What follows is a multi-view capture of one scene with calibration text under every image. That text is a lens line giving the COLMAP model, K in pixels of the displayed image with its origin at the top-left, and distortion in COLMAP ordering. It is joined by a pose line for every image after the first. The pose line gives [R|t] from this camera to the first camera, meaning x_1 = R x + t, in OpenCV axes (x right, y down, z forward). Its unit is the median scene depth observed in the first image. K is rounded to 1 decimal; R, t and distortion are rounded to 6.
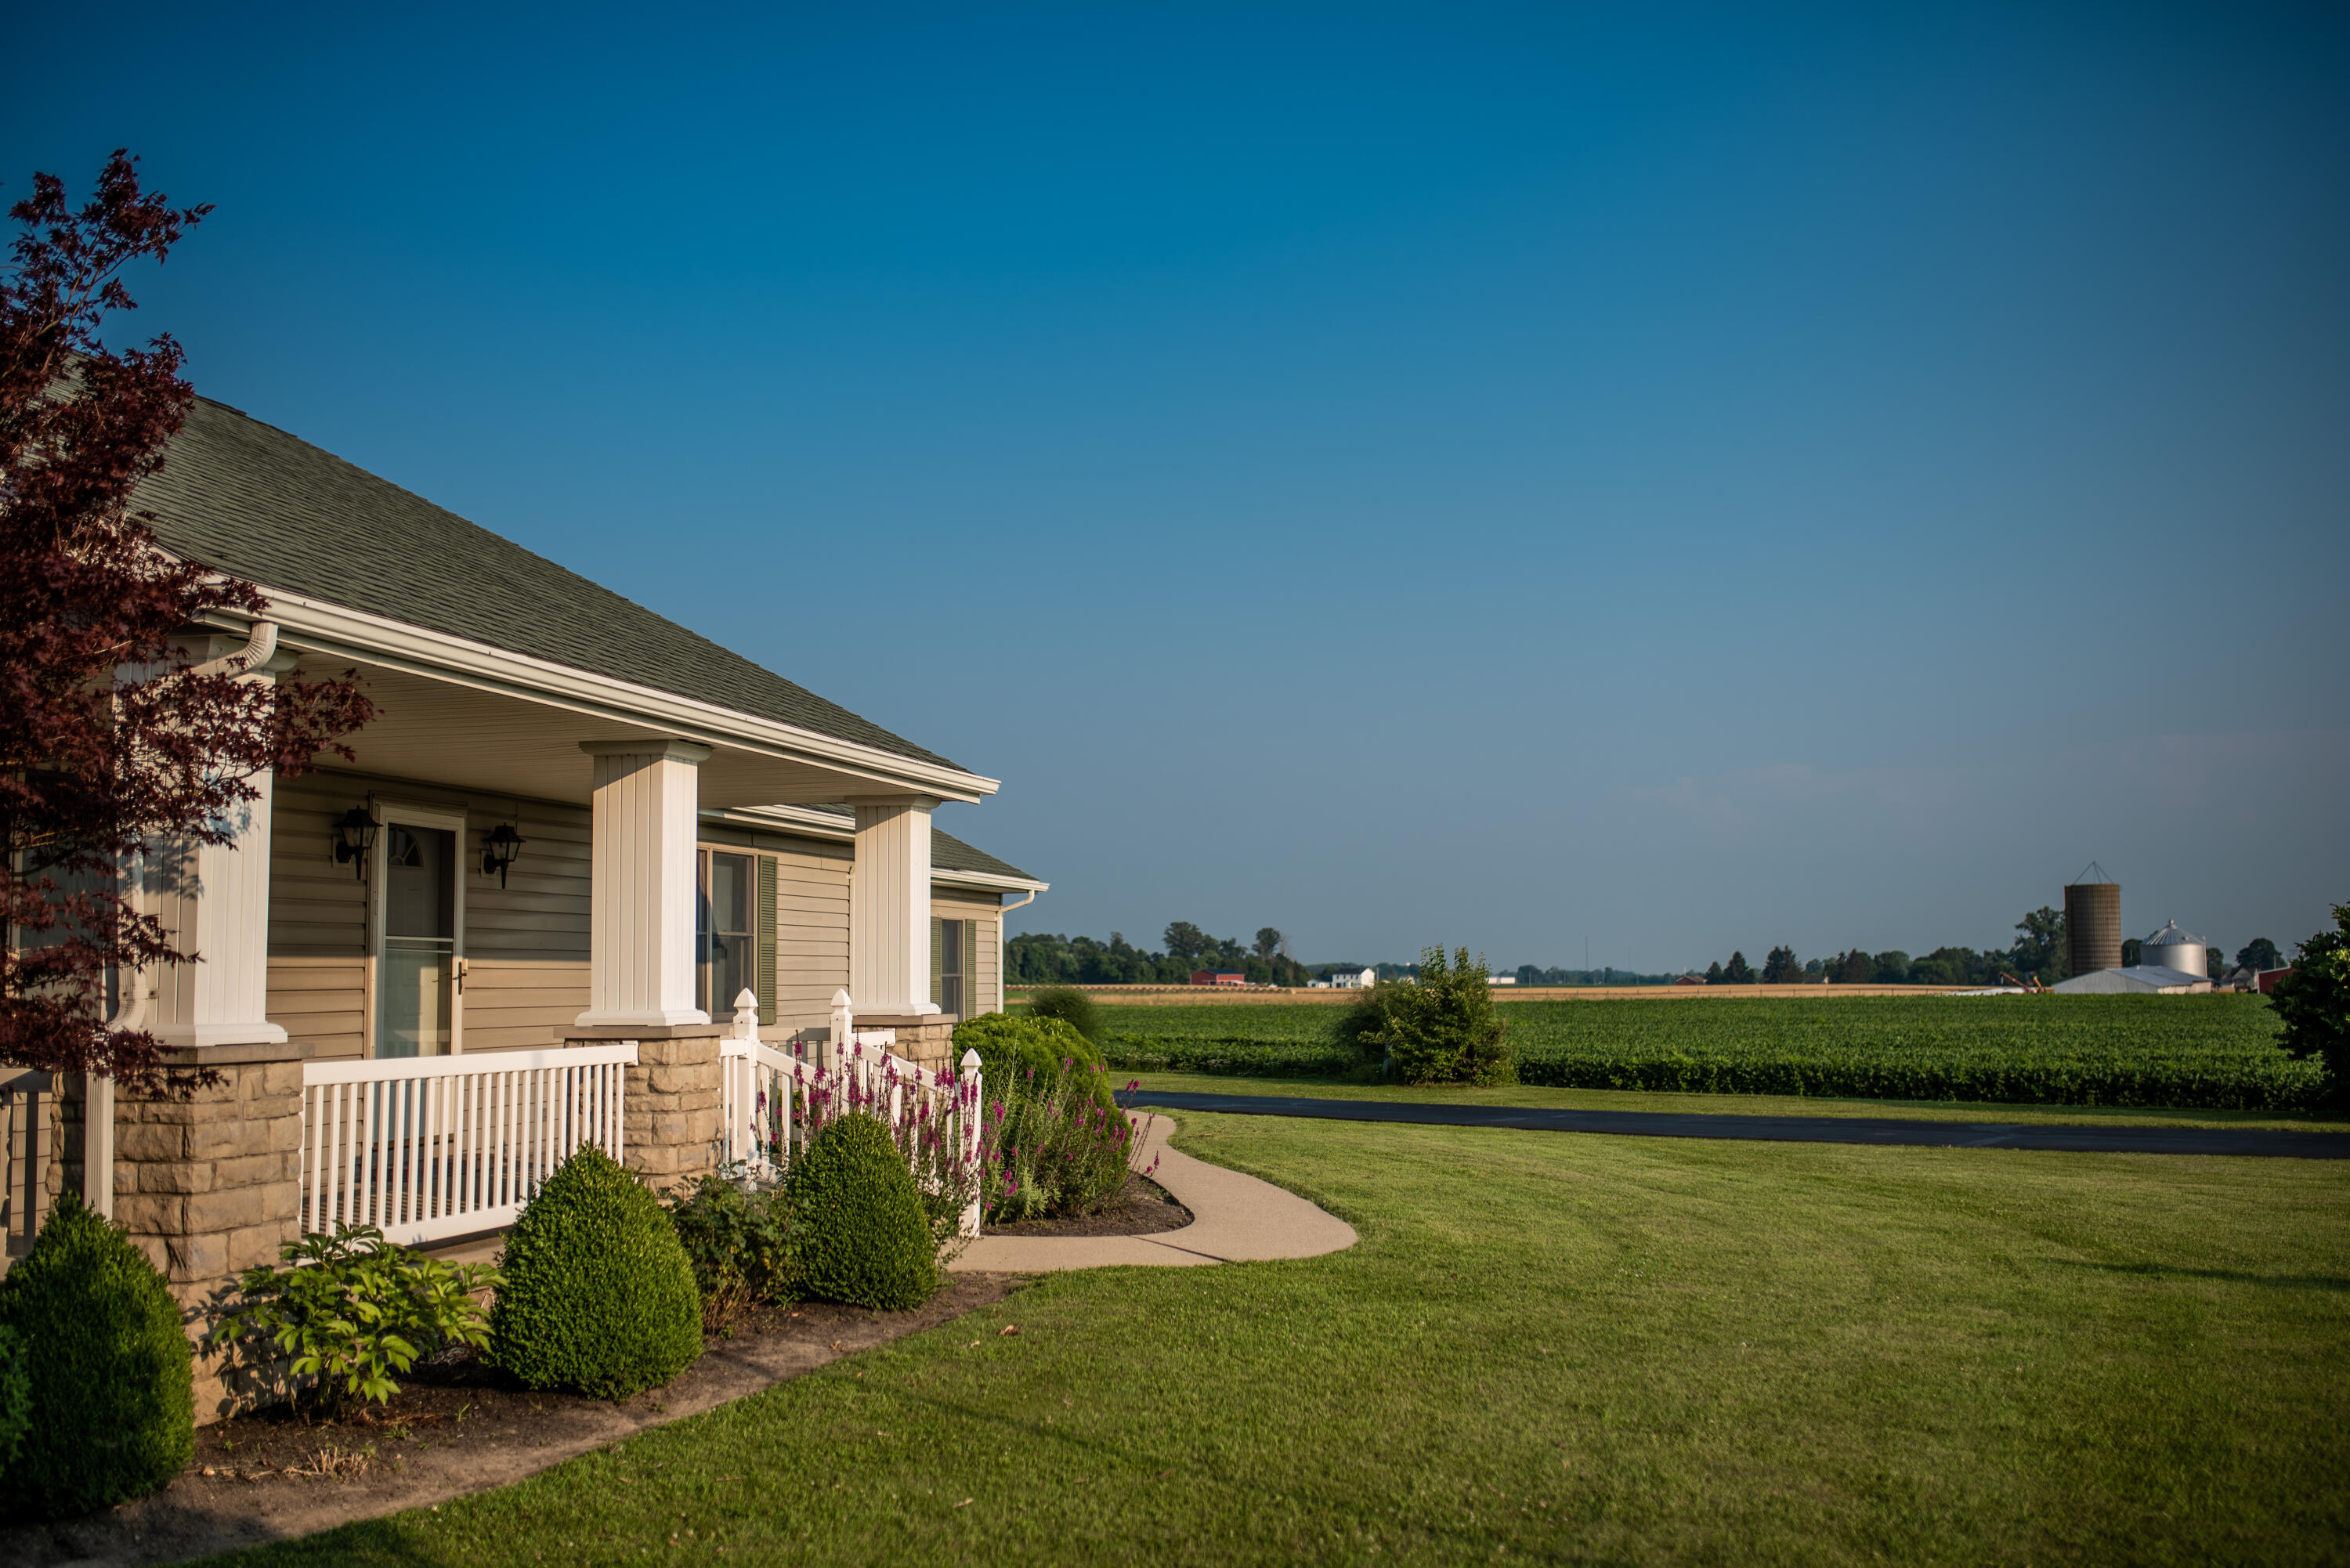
lens RADIAL K [[2238.1, 0, 1175.0], [0, 2238.1, 784.0], [0, 0, 1]] dist [-0.065464, 0.072130]
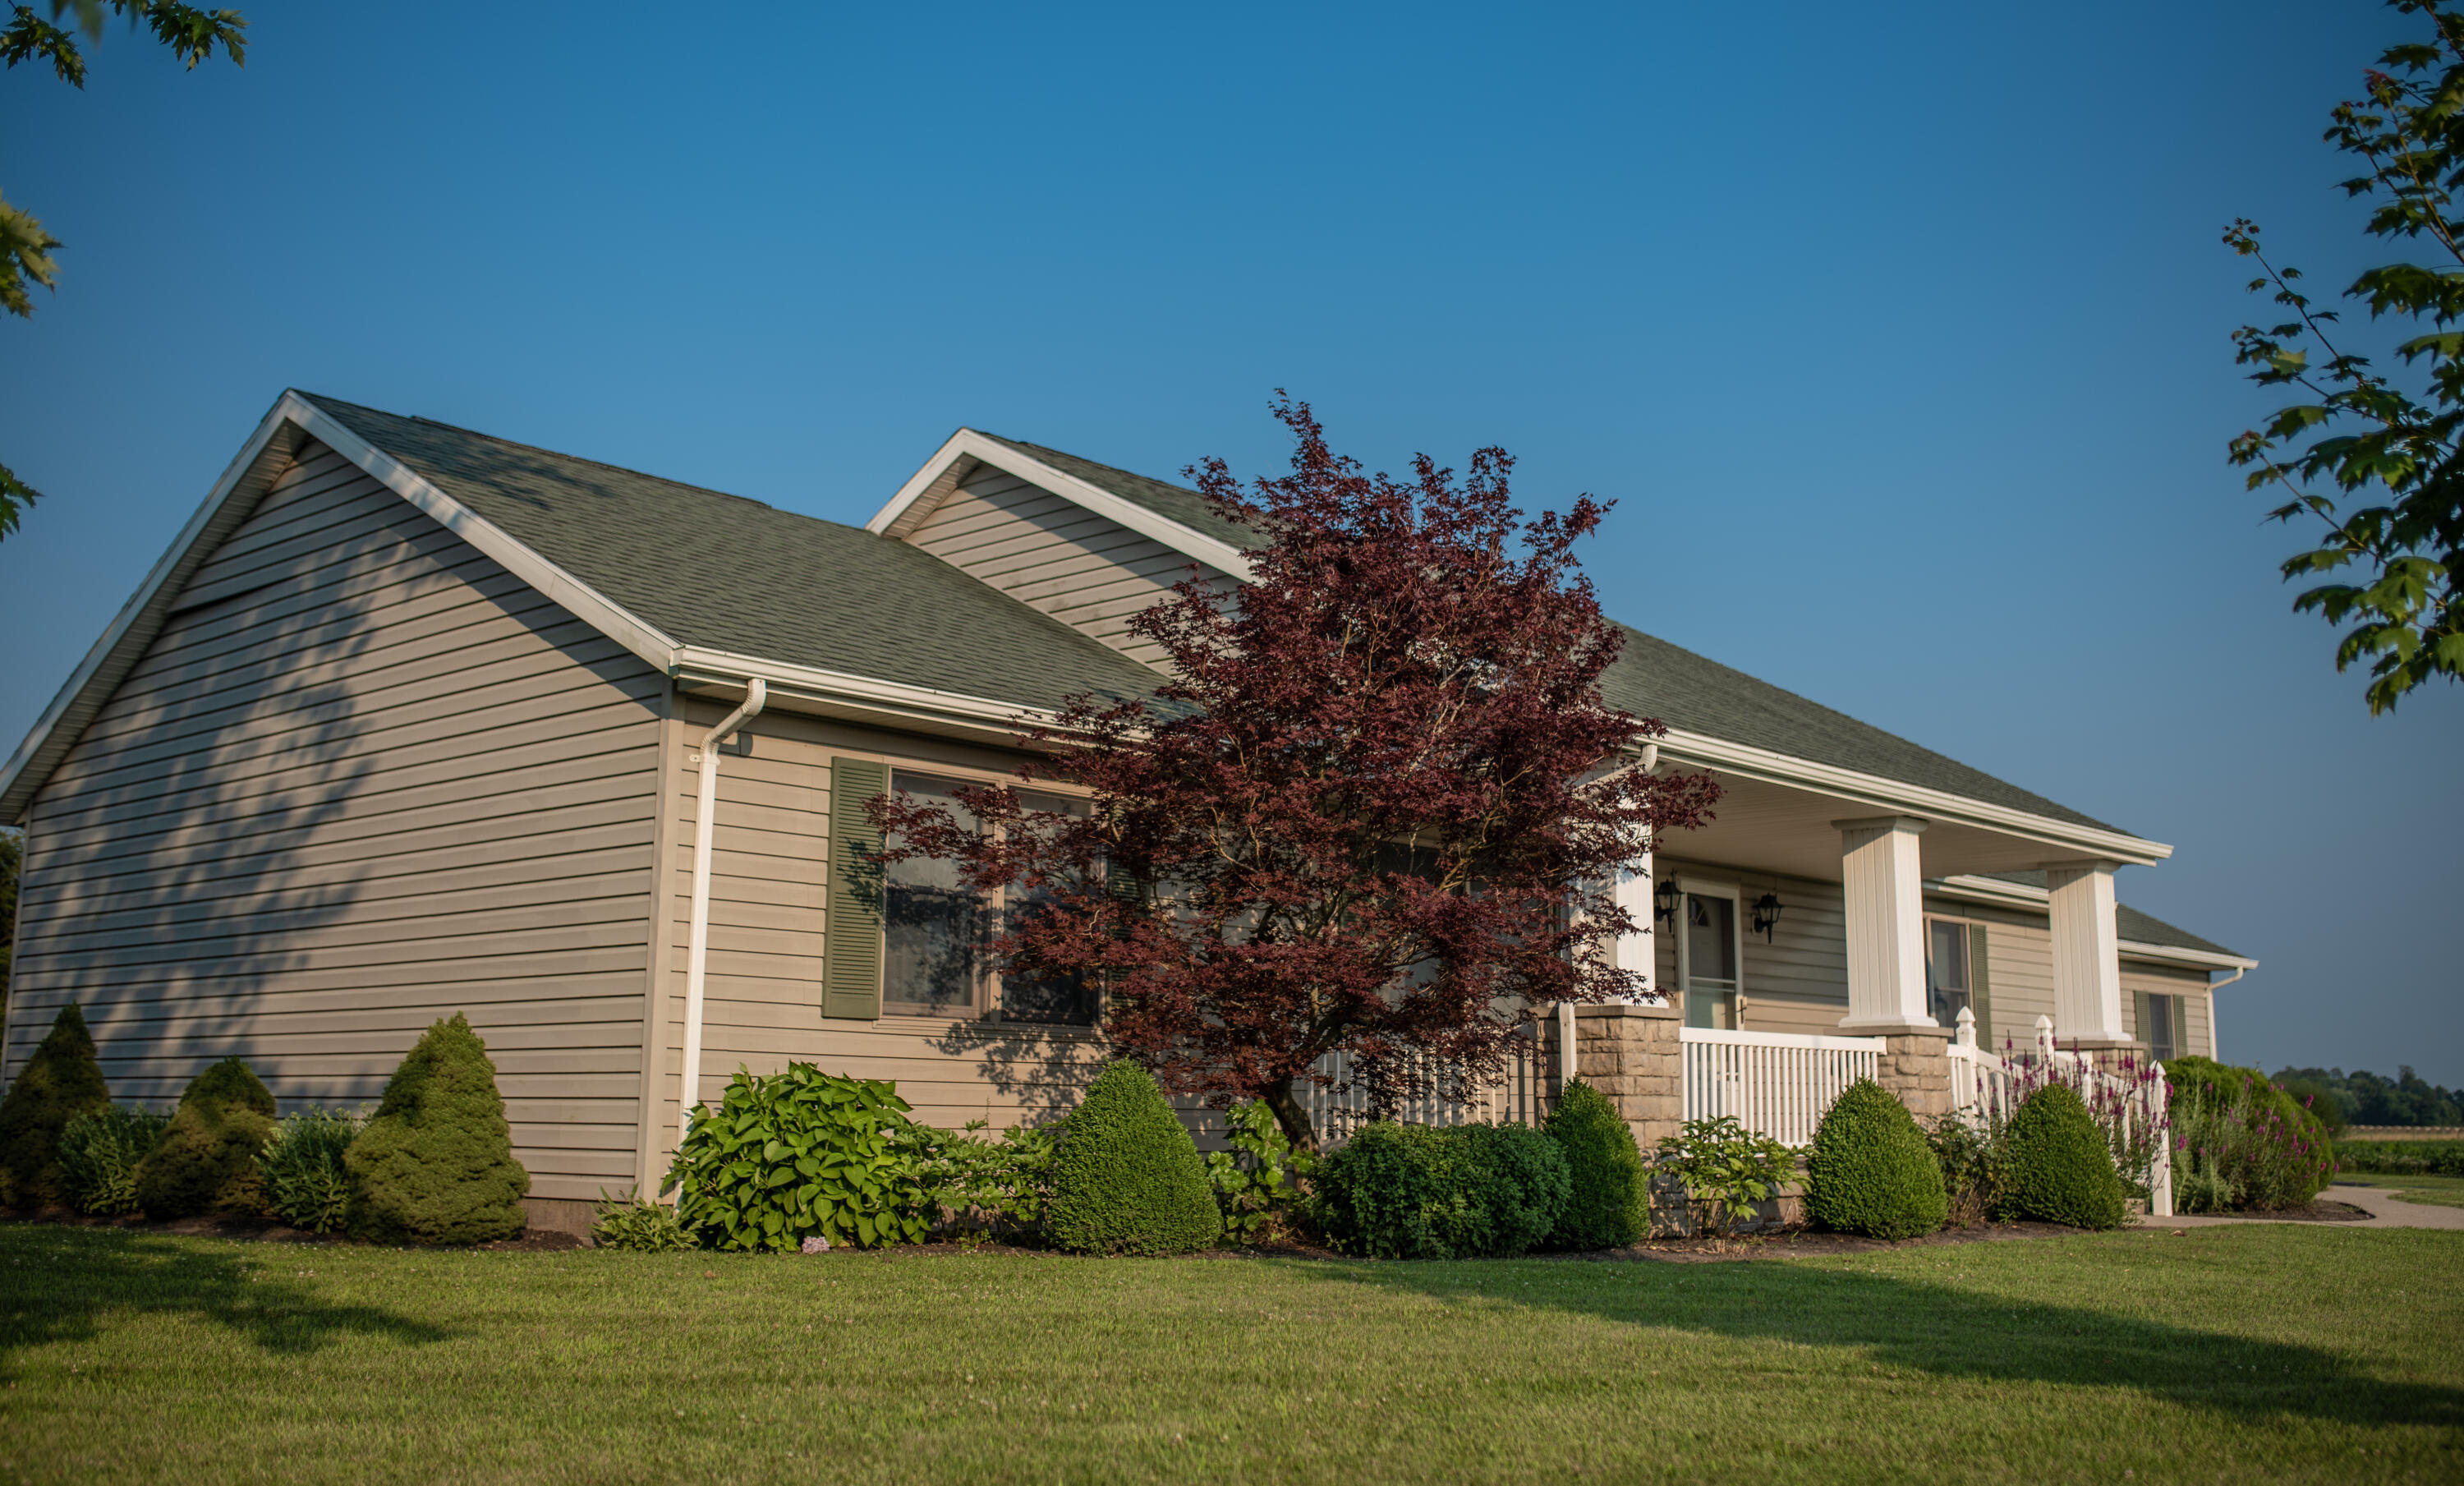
lens RADIAL K [[2424.5, 0, 1235.1], [0, 2424.5, 704.3], [0, 0, 1]] dist [-0.027057, 0.015576]
pose [[0.887649, -0.071824, -0.454886, 0.079004], [0.031732, 0.994954, -0.095177, 0.034123], [0.459427, 0.070050, 0.885449, -0.428872]]
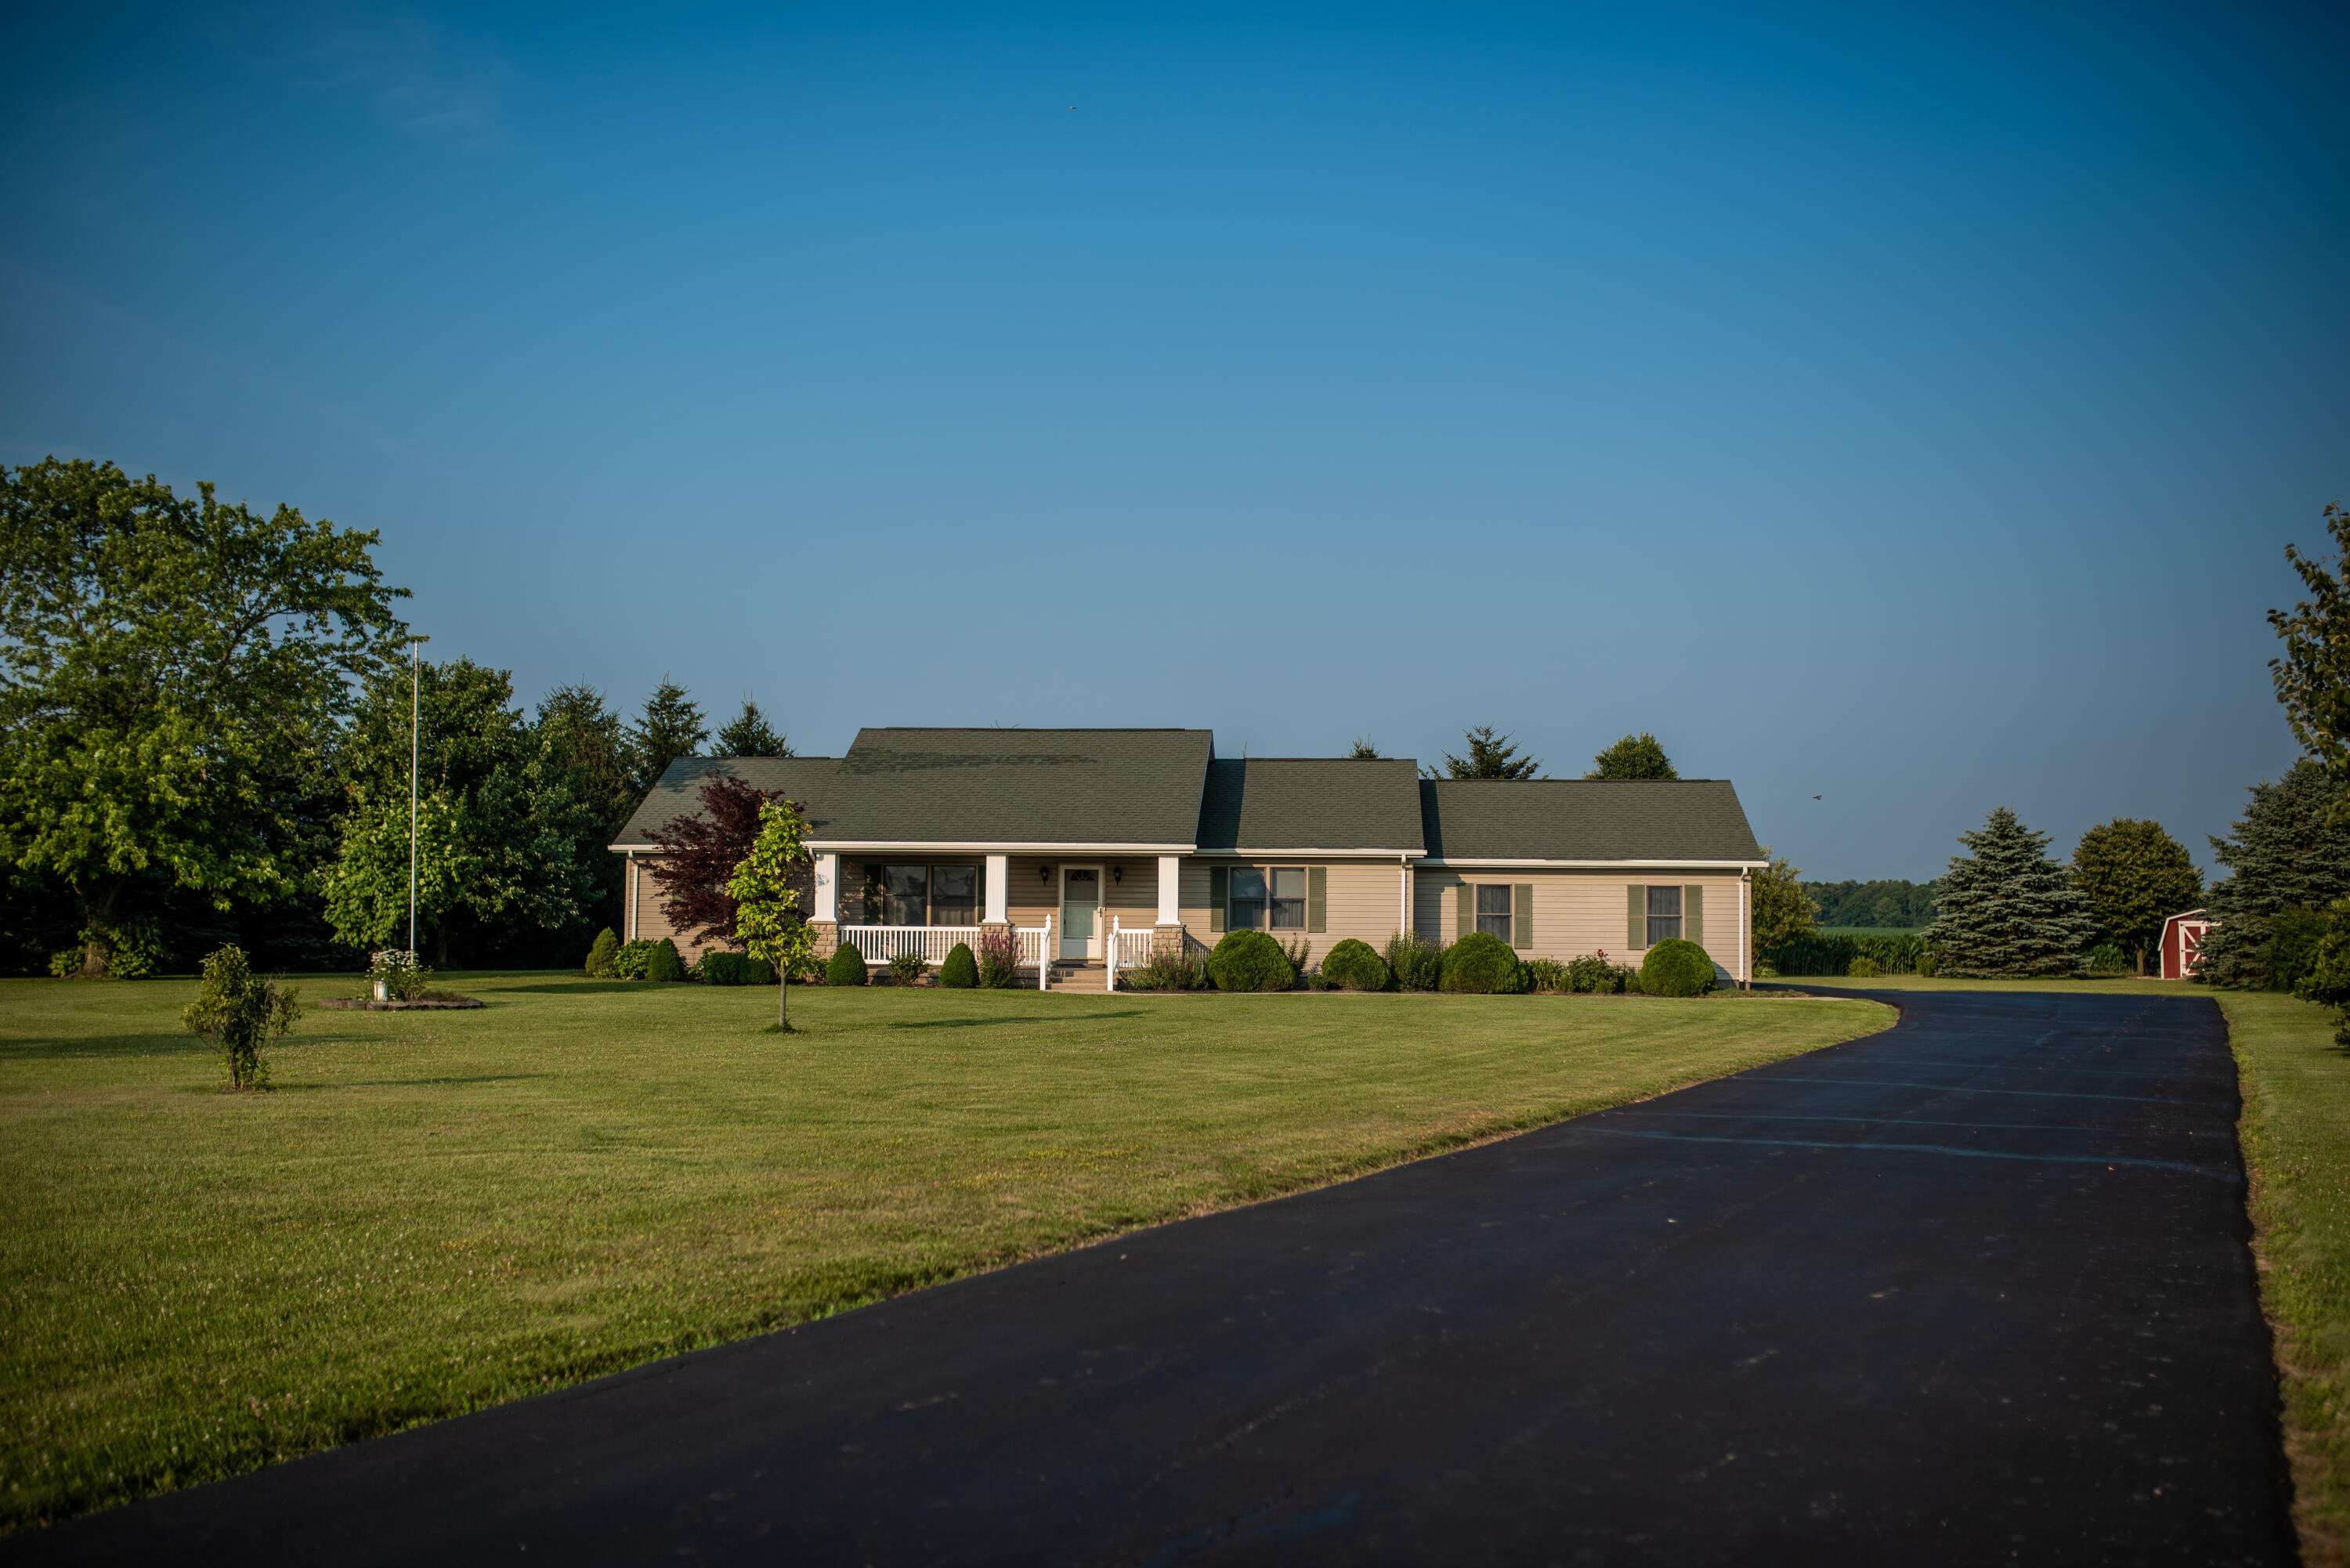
lens RADIAL K [[2238.1, 0, 1175.0], [0, 2238.1, 784.0], [0, 0, 1]] dist [-0.065464, 0.072130]
pose [[-0.153730, -0.078681, -0.984975, 3.118283], [0.067477, 0.993662, -0.089906, 0.212212], [0.985806, -0.080285, -0.147447, 1.675916]]
